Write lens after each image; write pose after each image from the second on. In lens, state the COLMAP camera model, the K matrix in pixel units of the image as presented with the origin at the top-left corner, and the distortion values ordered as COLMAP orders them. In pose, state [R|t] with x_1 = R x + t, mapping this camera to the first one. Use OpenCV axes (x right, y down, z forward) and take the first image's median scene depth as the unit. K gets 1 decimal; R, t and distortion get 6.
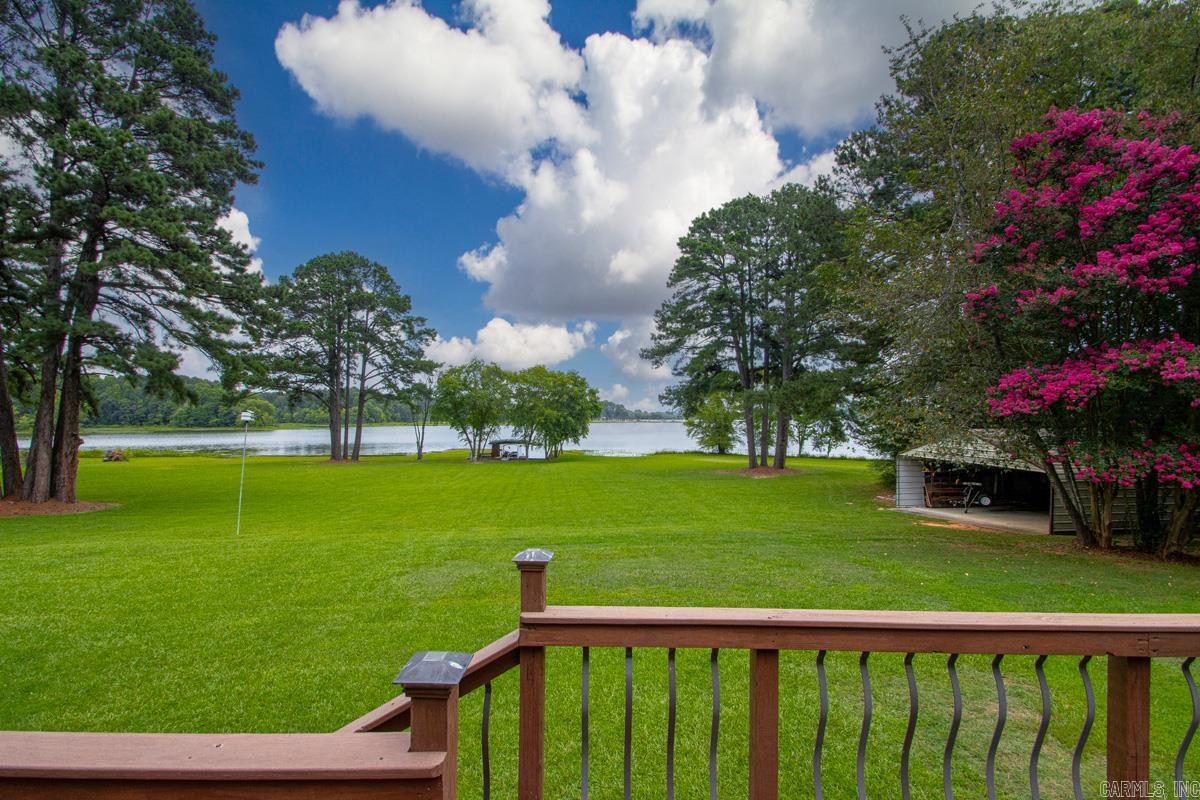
lens RADIAL K [[571.8, 0, 600.0], [0, 571.8, 400.0], [0, 0, 1]] dist [0.032210, -0.022625]
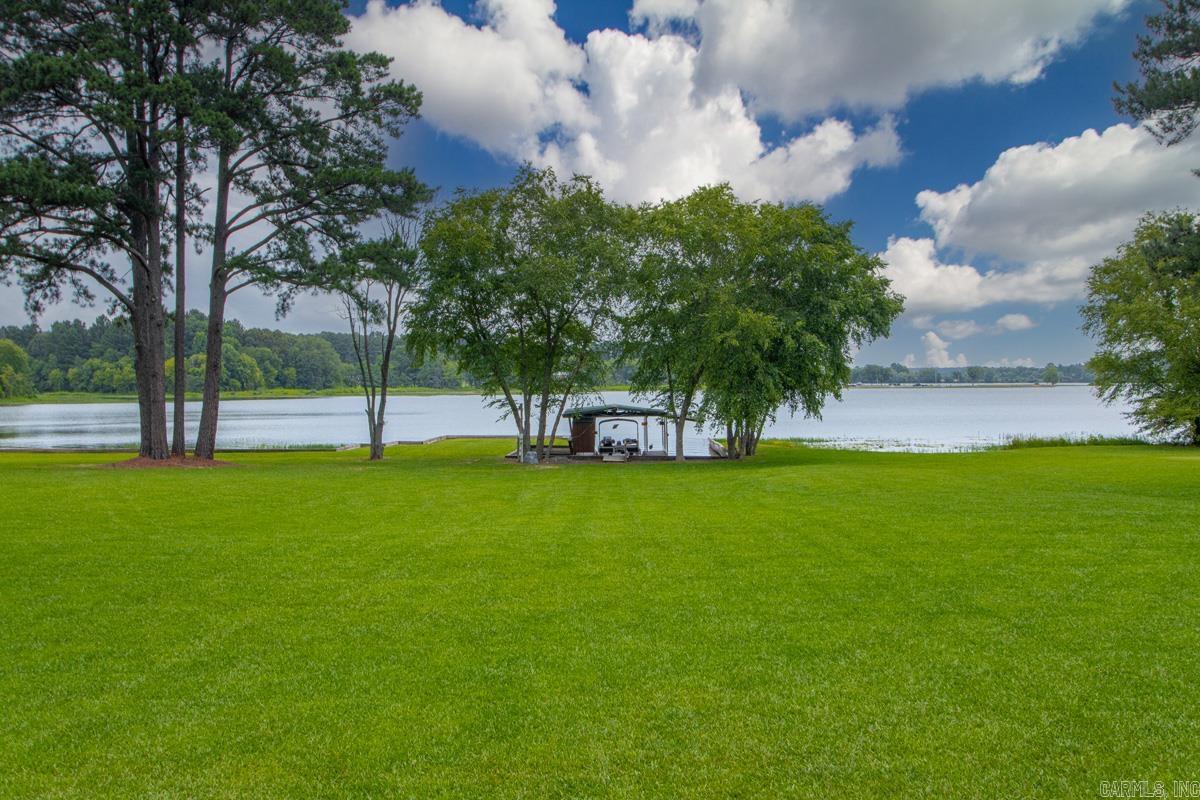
lens RADIAL K [[1281.9, 0, 597.4], [0, 1281.9, 432.5], [0, 0, 1]] dist [-0.067621, -0.012978]
pose [[0.995283, -0.004428, -0.096915, -0.115510], [0.011224, 0.997506, 0.069688, 0.037830], [0.096365, -0.070447, 0.992850, 0.256794]]
